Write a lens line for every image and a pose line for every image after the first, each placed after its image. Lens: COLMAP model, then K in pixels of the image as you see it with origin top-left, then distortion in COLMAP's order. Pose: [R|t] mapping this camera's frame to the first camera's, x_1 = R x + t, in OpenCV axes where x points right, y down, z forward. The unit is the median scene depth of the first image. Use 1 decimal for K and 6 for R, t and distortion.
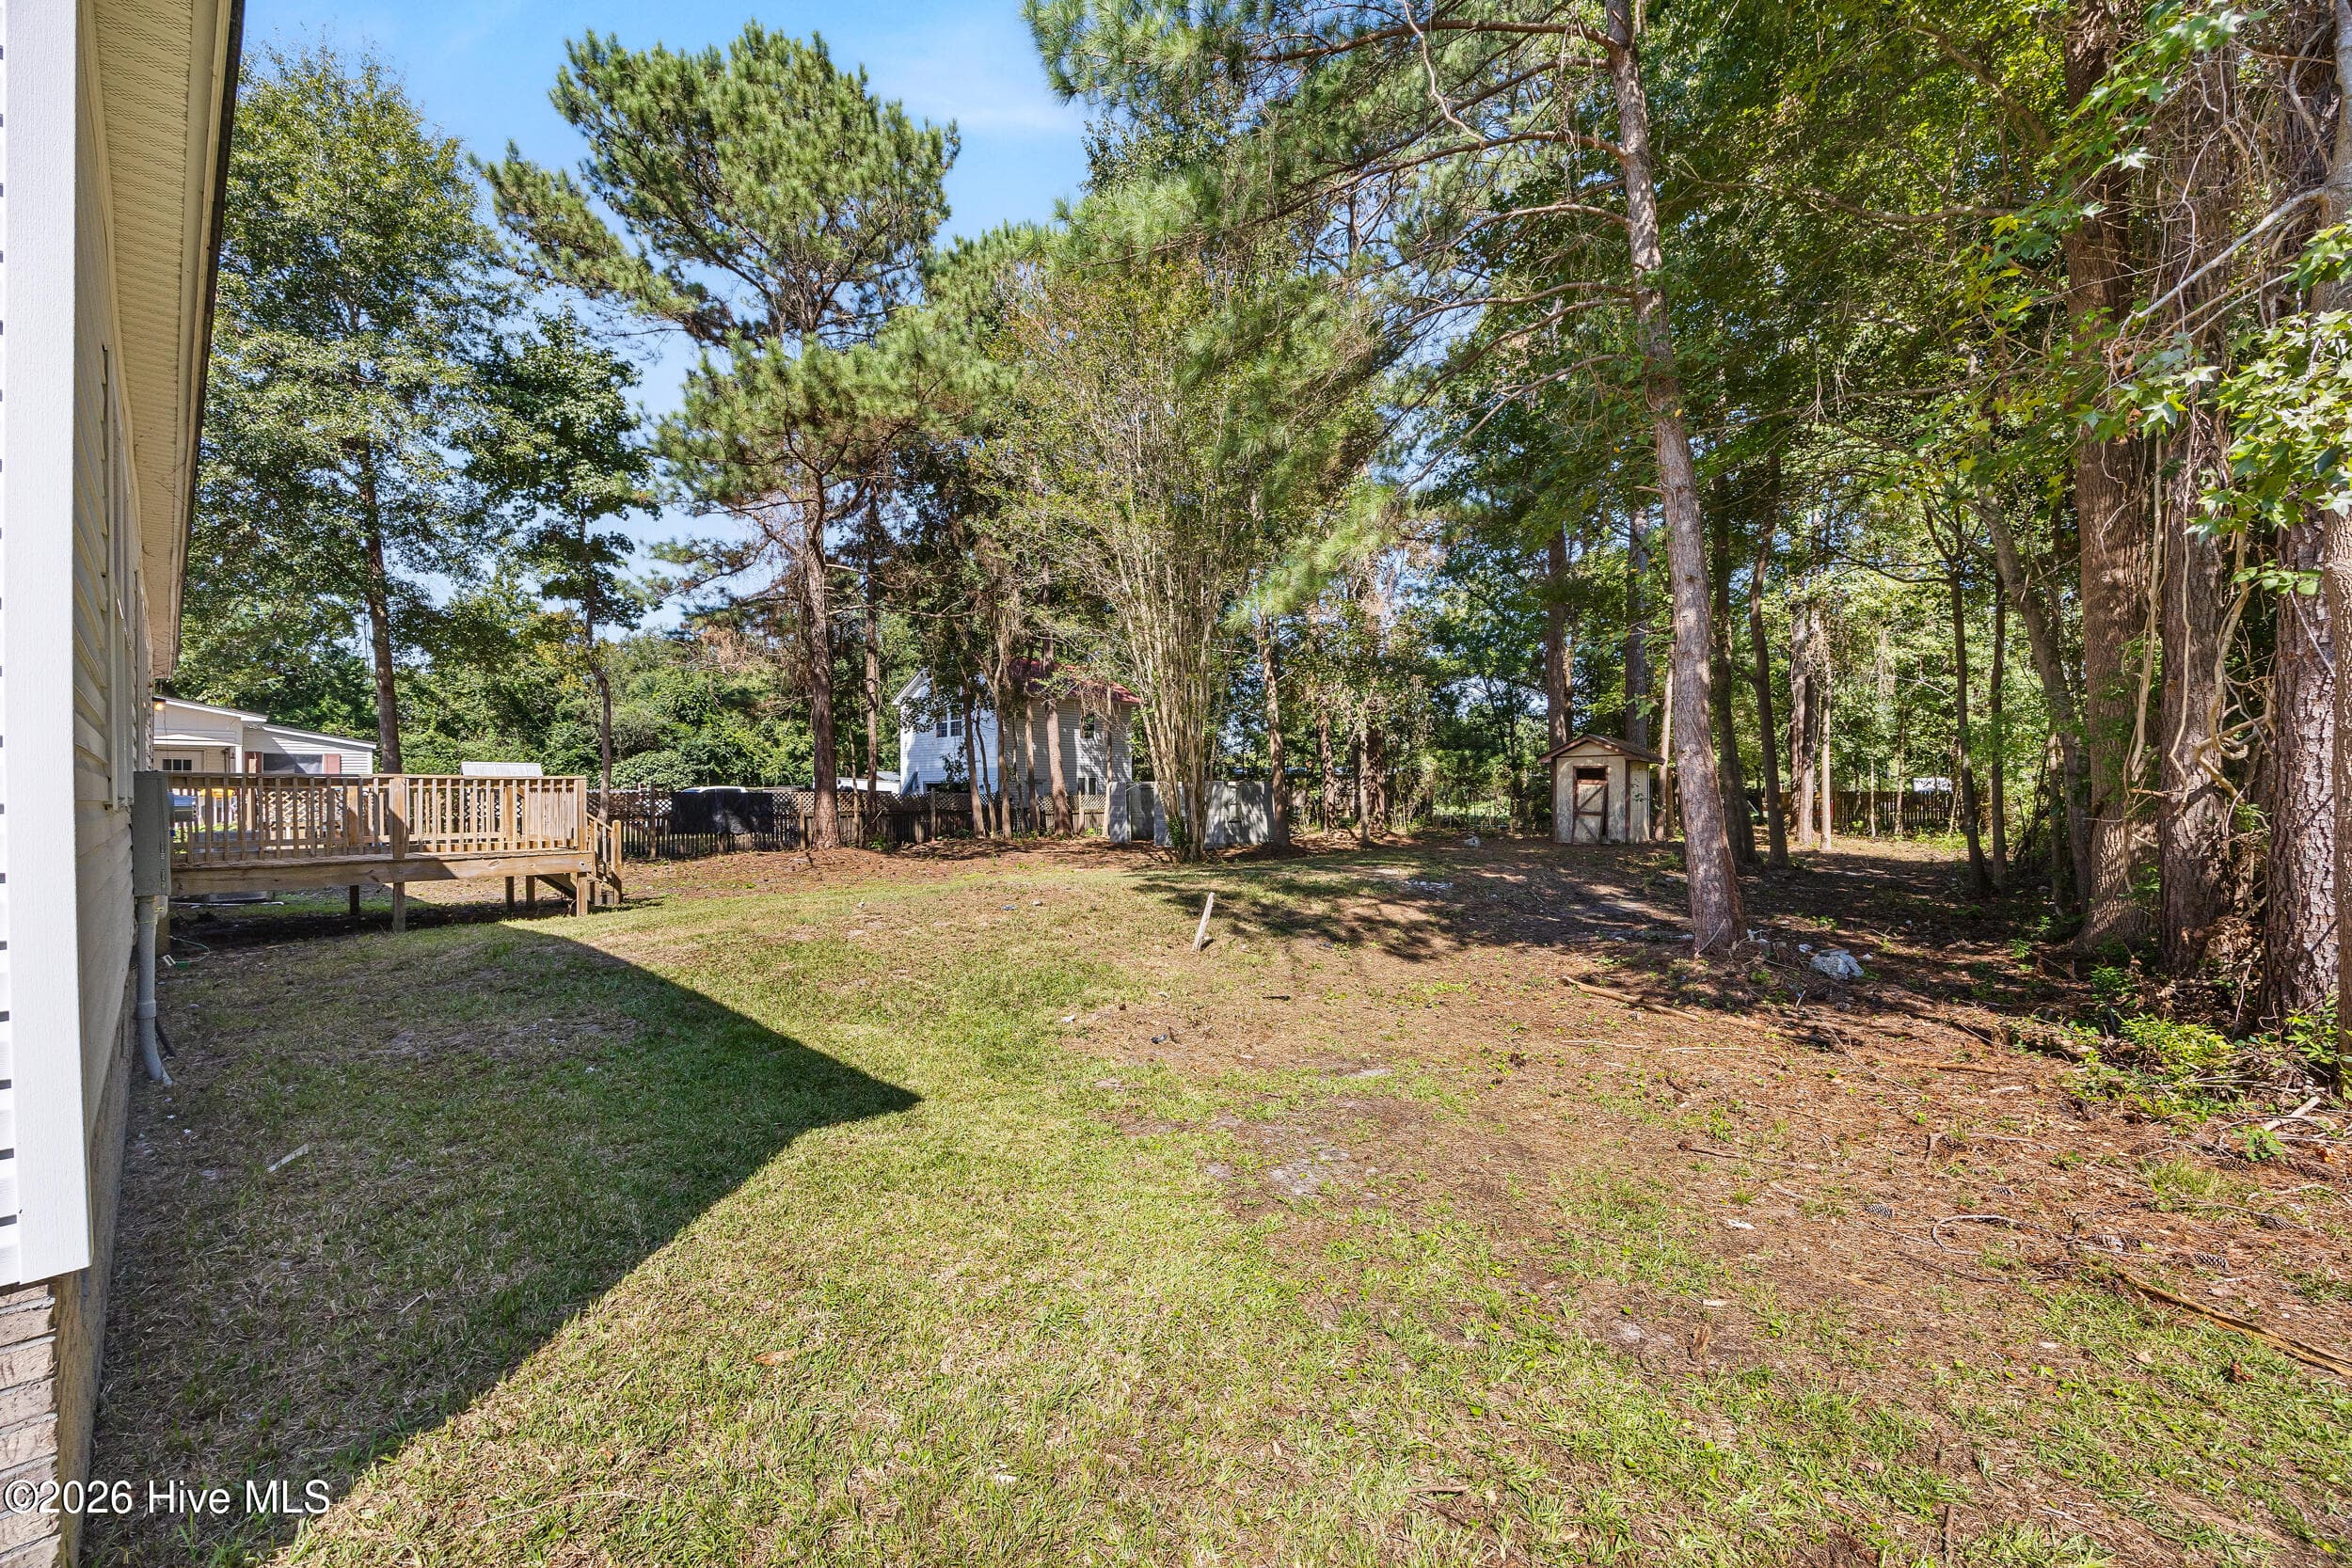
lens RADIAL K [[896.0, 0, 1180.0], [0, 896.0, 798.2], [0, 0, 1]] dist [-0.002074, 0.000064]
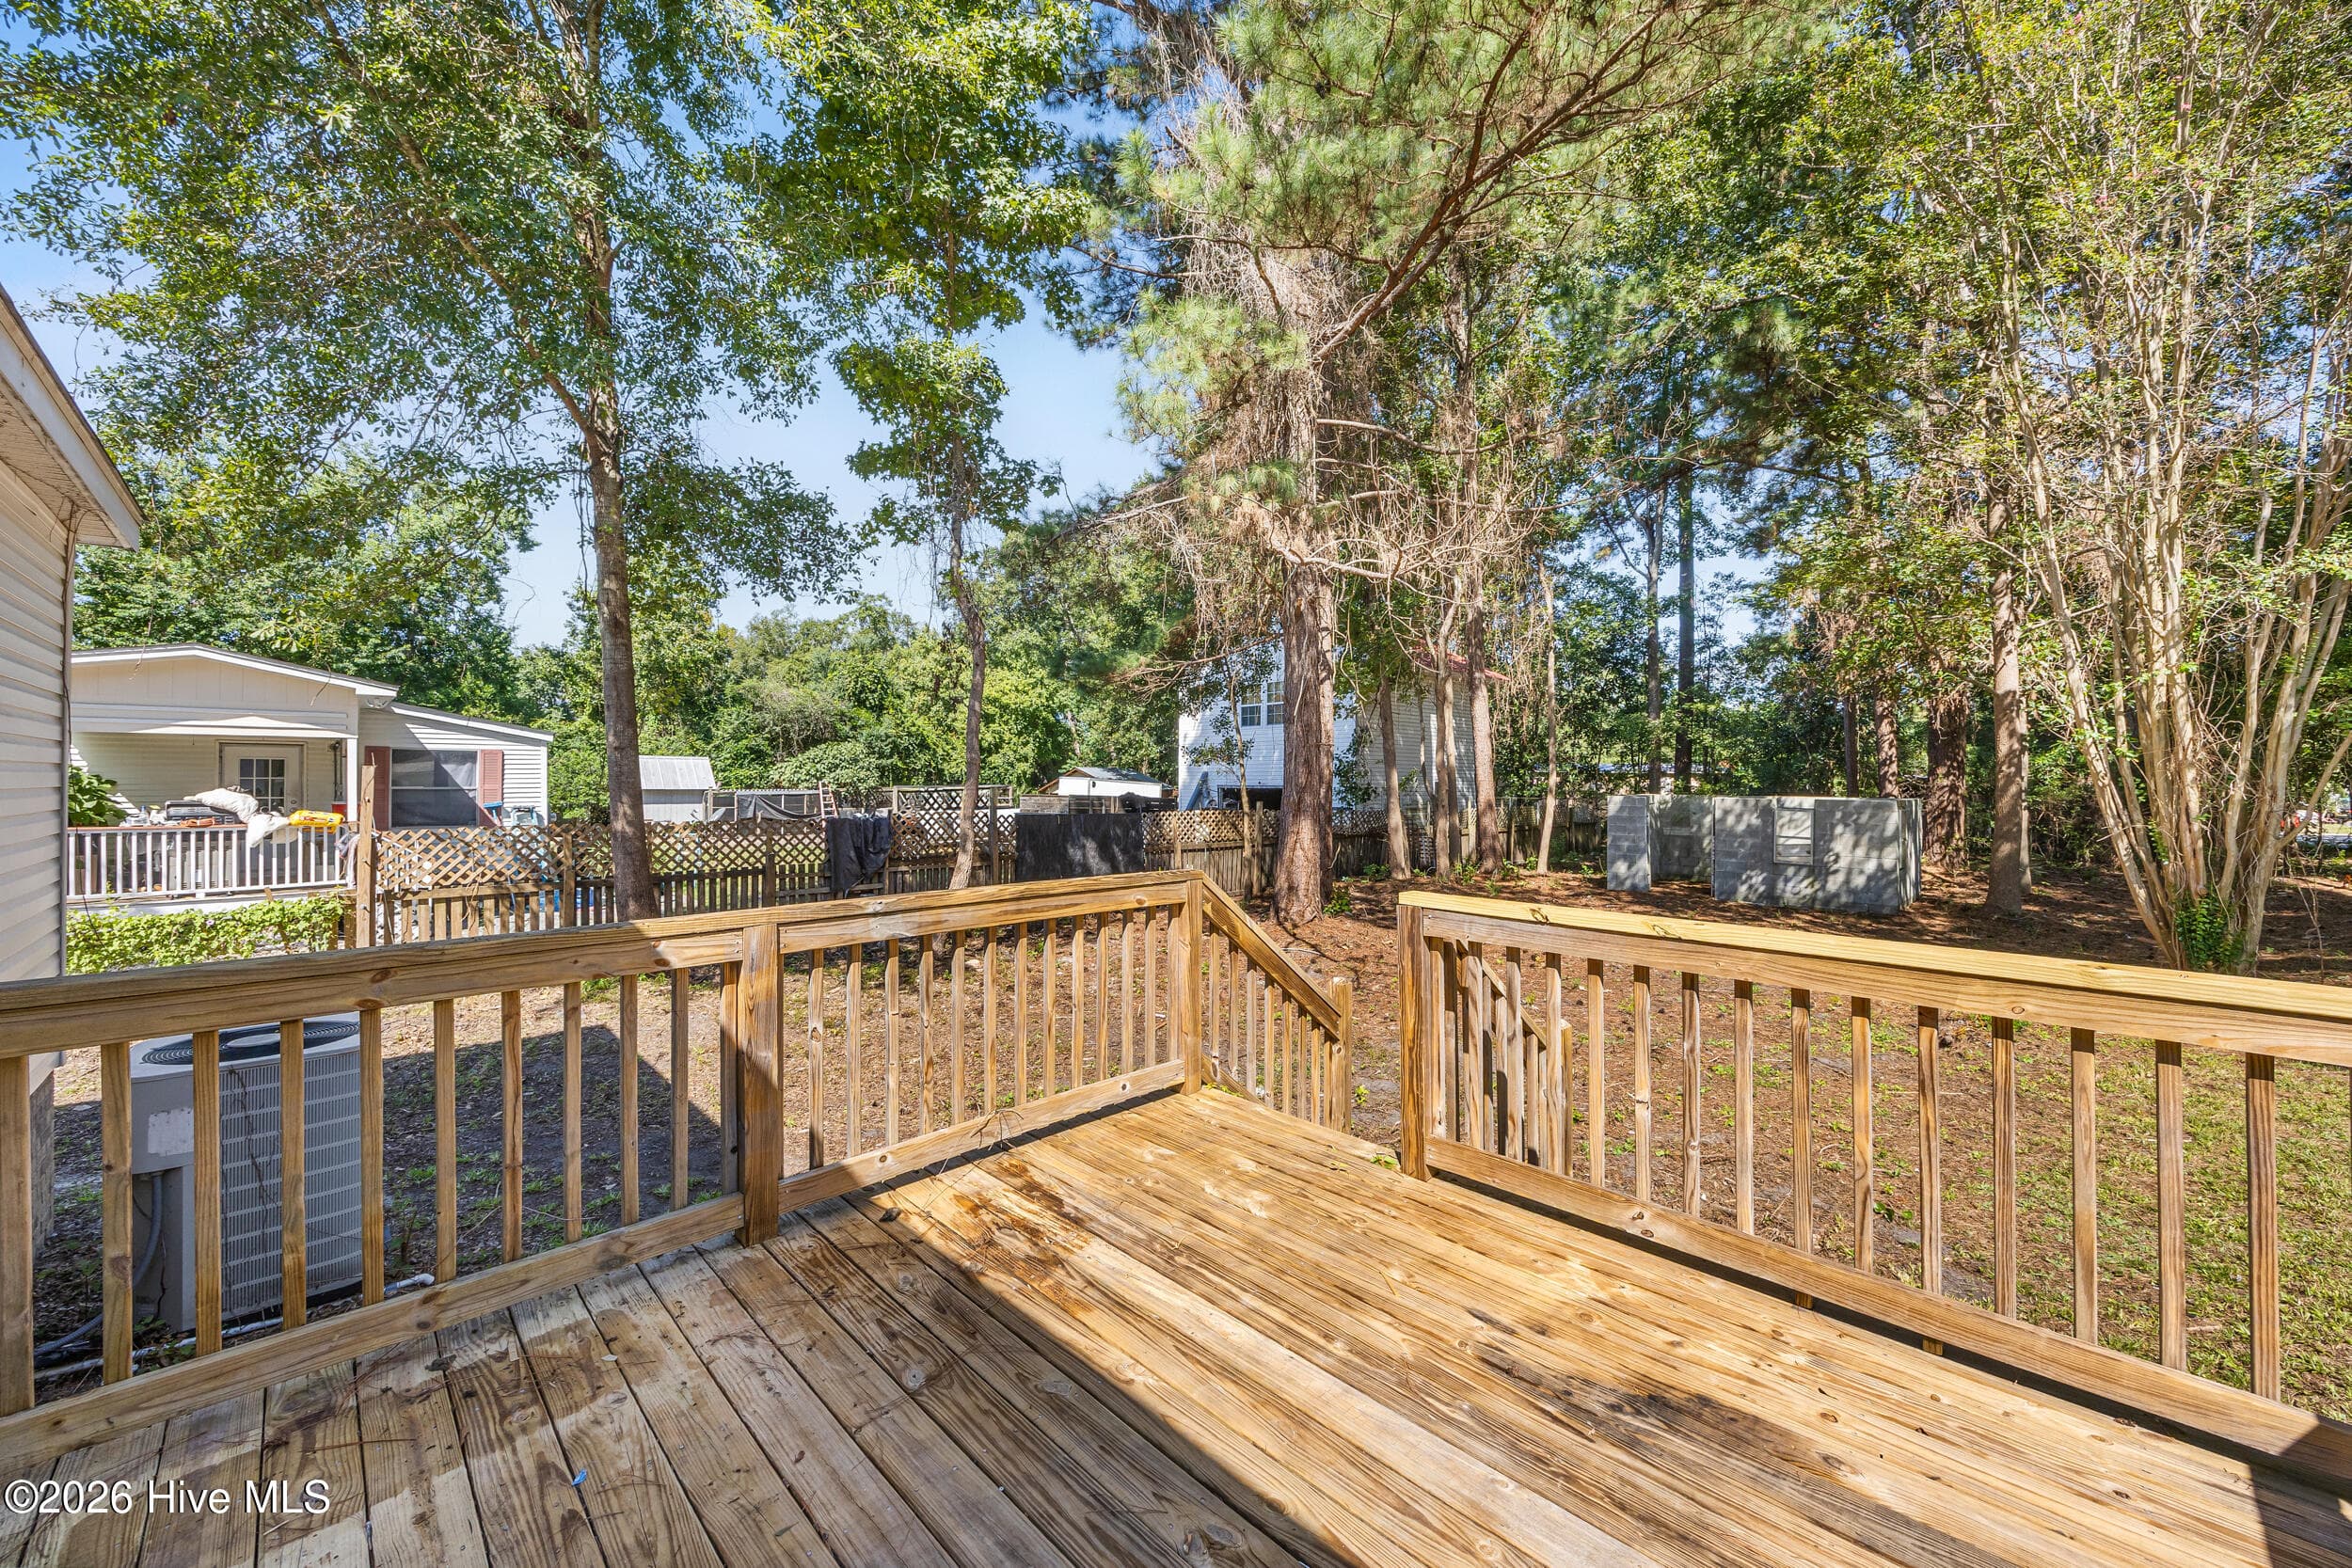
lens RADIAL K [[896.0, 0, 1178.0], [0, 896.0, 781.4], [0, 0, 1]] dist [-0.002074, 0.000064]
pose [[0.996826, 0.005647, -0.079411, -0.450710], [-0.006206, 0.999958, -0.006799, -0.028522], [0.079369, 0.007270, 0.996819, 0.443624]]
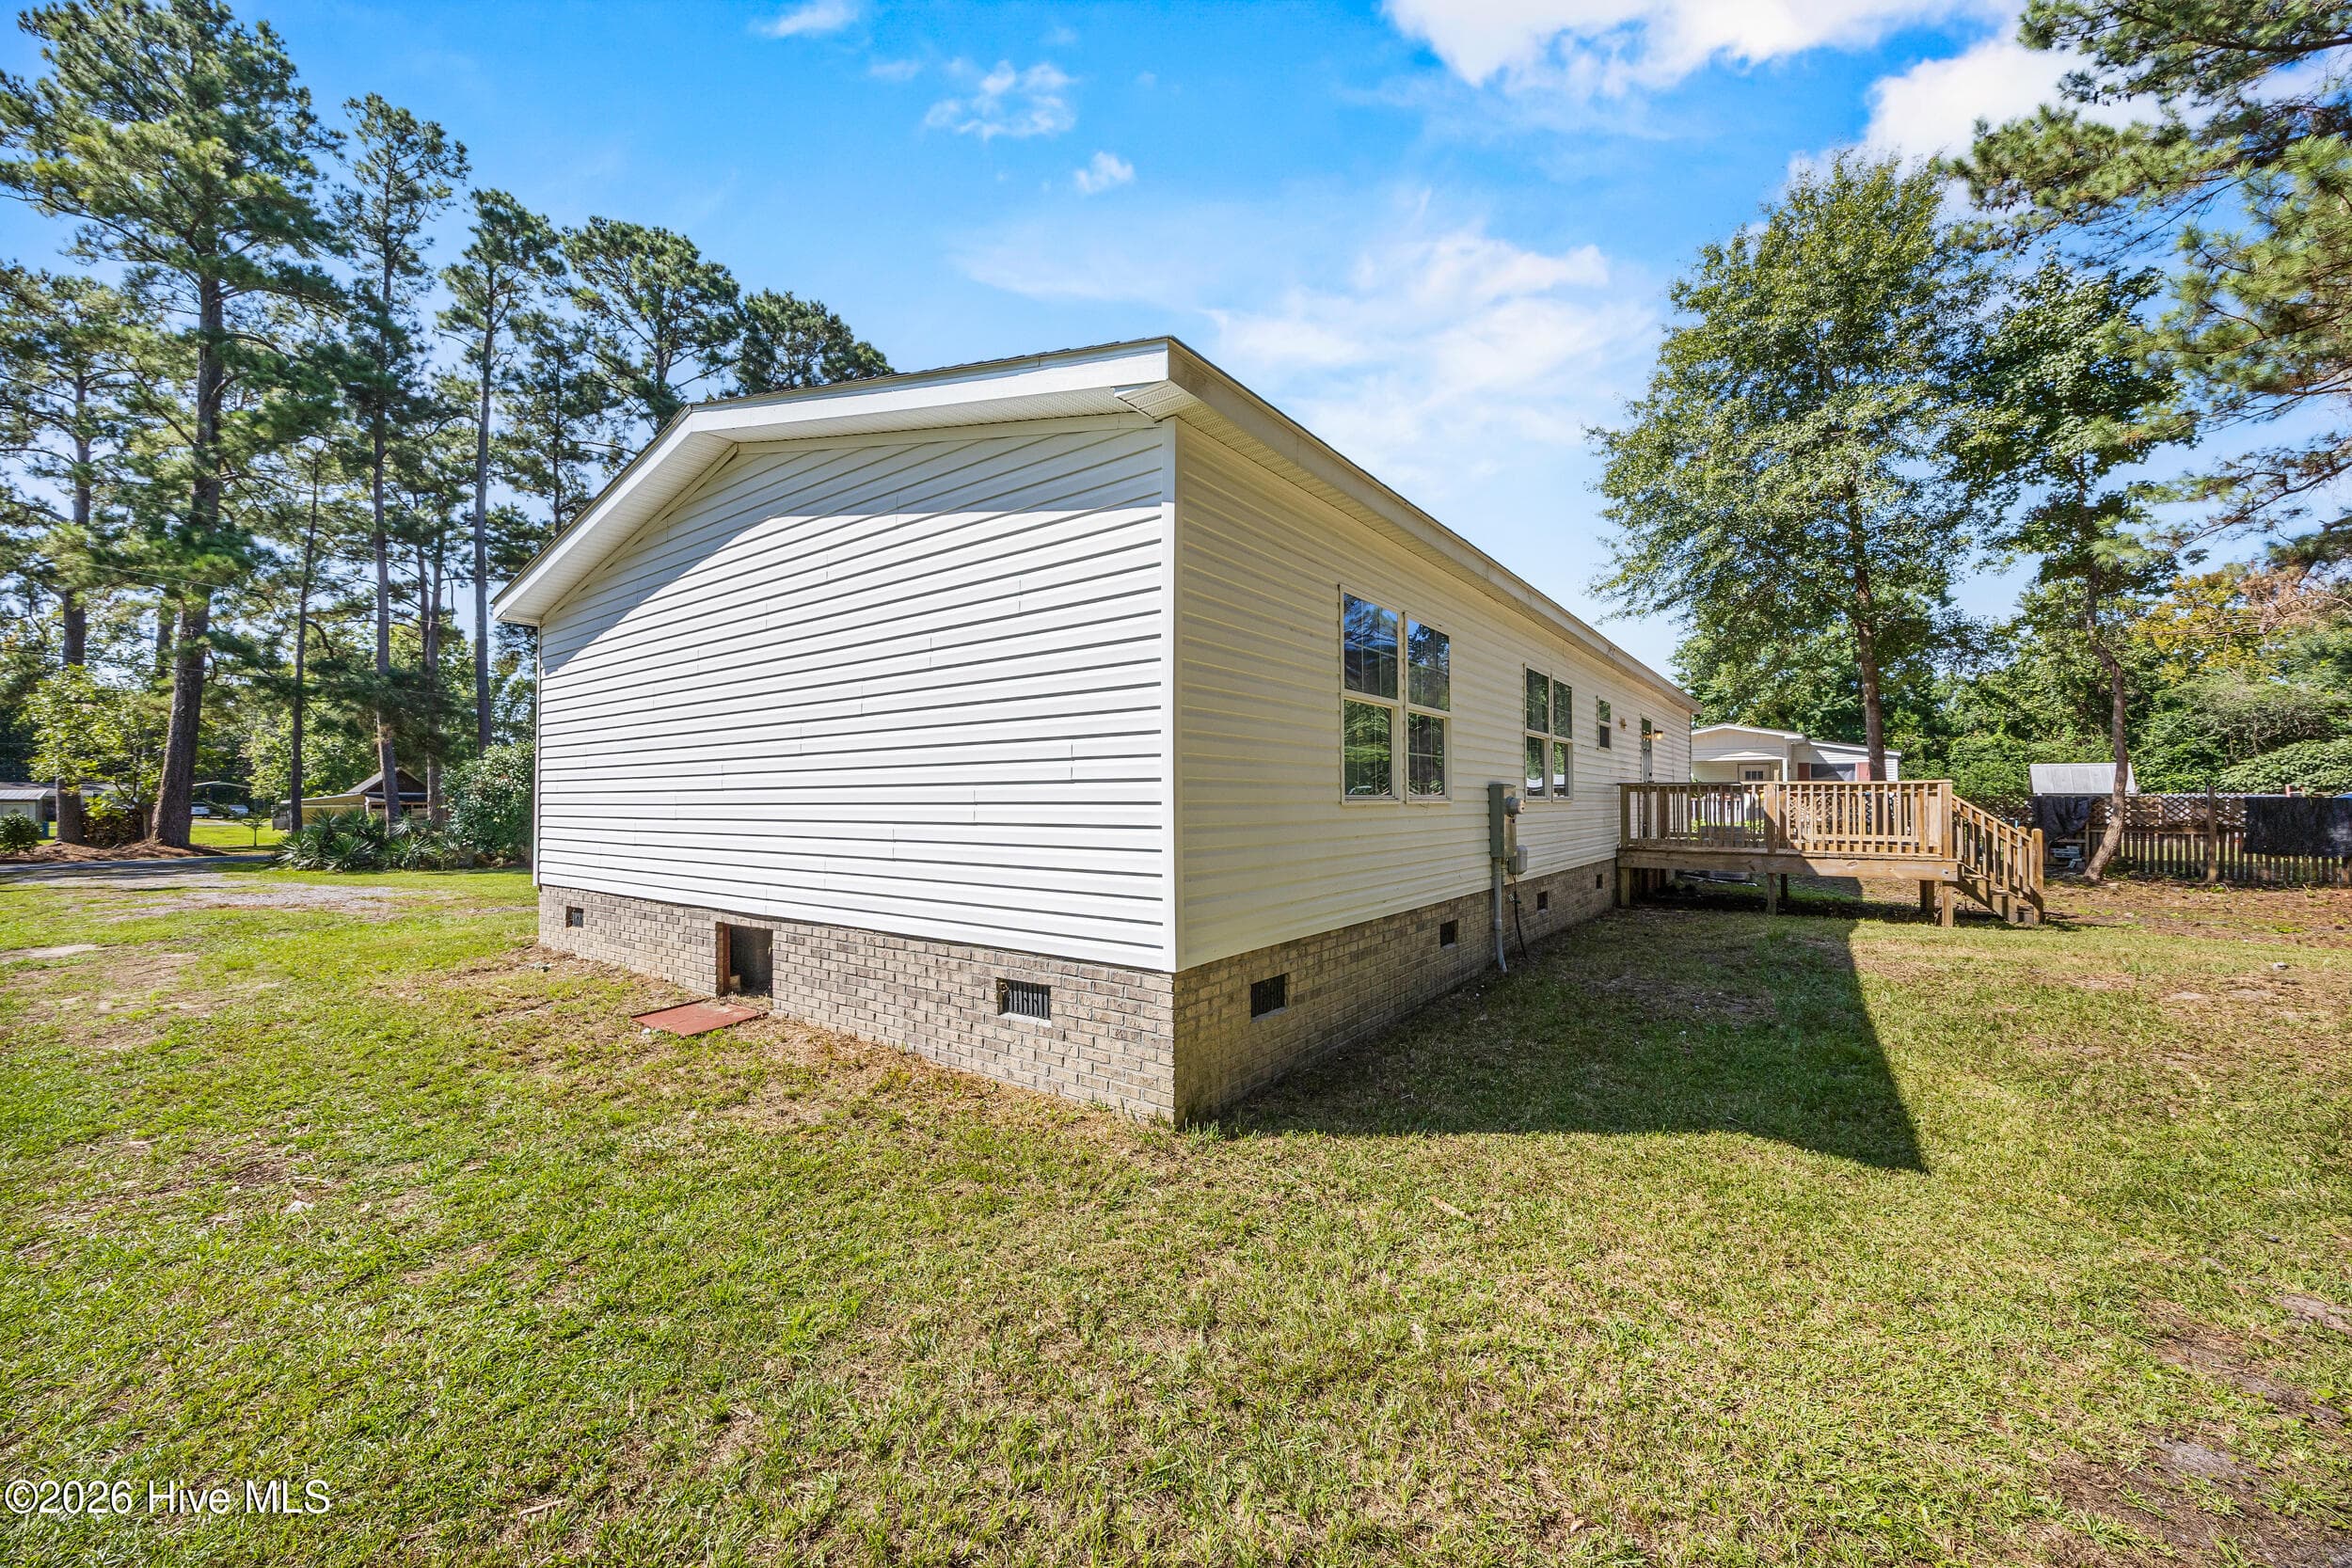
lens RADIAL K [[896.0, 0, 1181.5], [0, 896.0, 782.4], [0, 0, 1]] dist [-0.002074, 0.000064]
pose [[0.088460, -0.014508, -0.995974, 0.104574], [-0.007975, 0.999852, -0.015273, -0.000595], [0.996048, 0.009294, 0.088331, 0.054178]]
